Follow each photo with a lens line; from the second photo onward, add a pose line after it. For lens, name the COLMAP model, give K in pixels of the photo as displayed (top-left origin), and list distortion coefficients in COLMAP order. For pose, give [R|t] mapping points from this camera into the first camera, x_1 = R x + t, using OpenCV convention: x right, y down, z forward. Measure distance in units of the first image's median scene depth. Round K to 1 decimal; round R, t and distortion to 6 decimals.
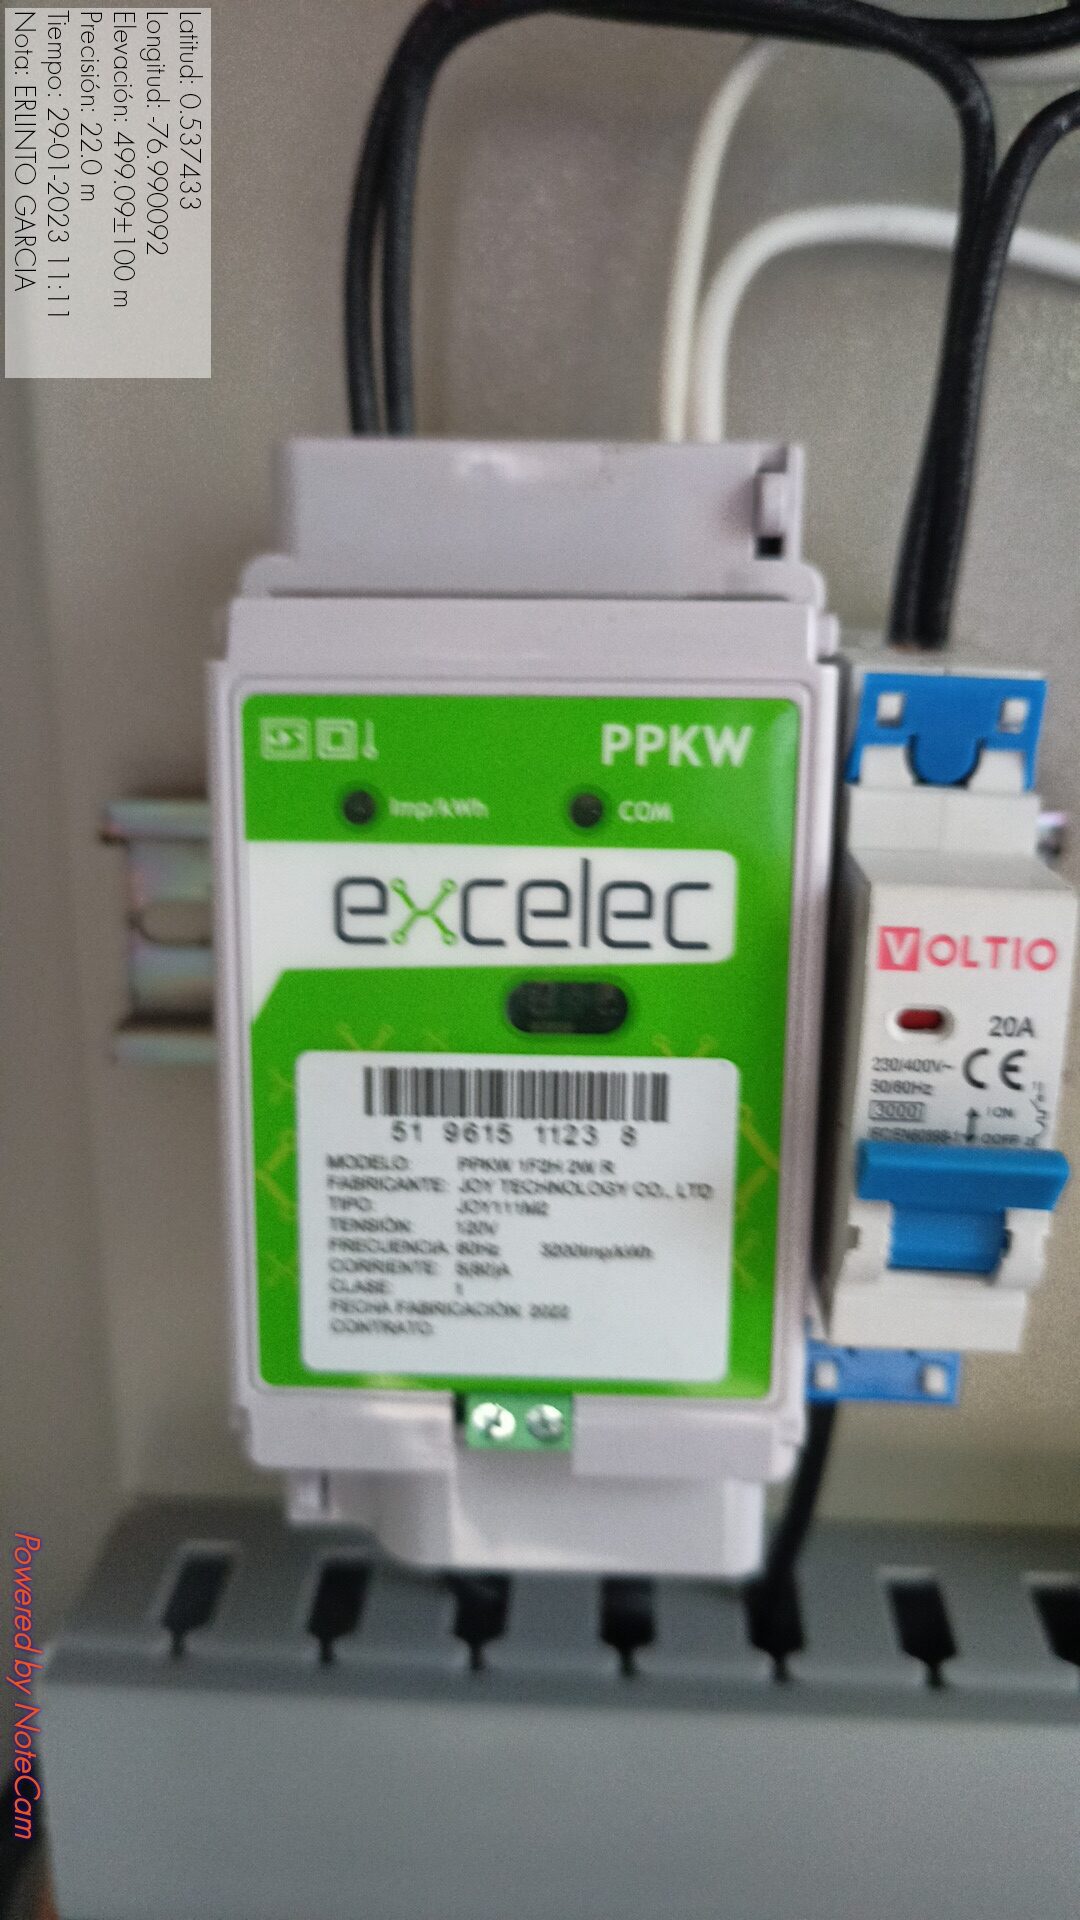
lens RADIAL K [[1523.8, 0, 533.9], [0, 1523.8, 962.5], [0, 0, 1]] dist [0.014937, -0.002378]
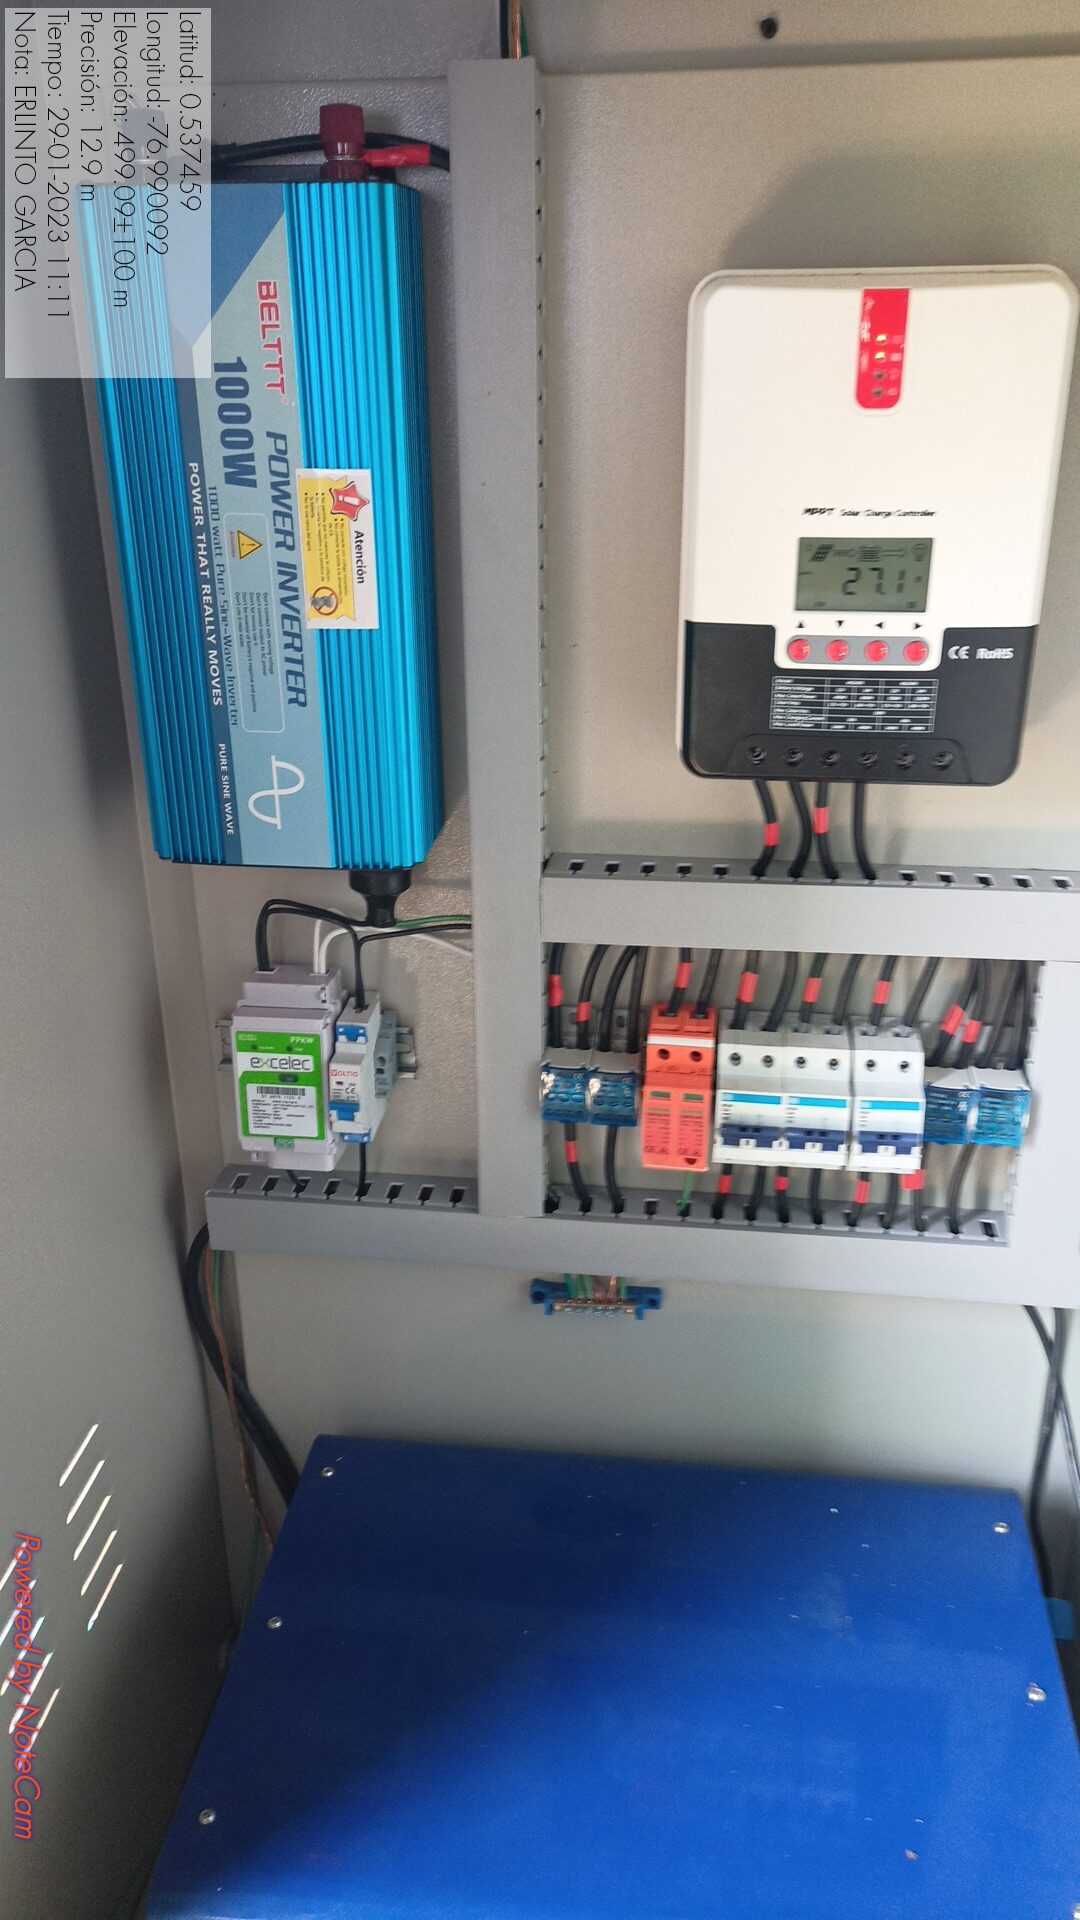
lens RADIAL K [[1523.8, 0, 544.1], [0, 1523.8, 958.5], [0, 0, 1]] dist [0.014937, -0.002378]
pose [[0.996973, 0.016978, -0.075874, 1.518548], [-0.007257, 0.991928, 0.126591, -1.242952], [0.077411, -0.125658, 0.989049, -4.993630]]
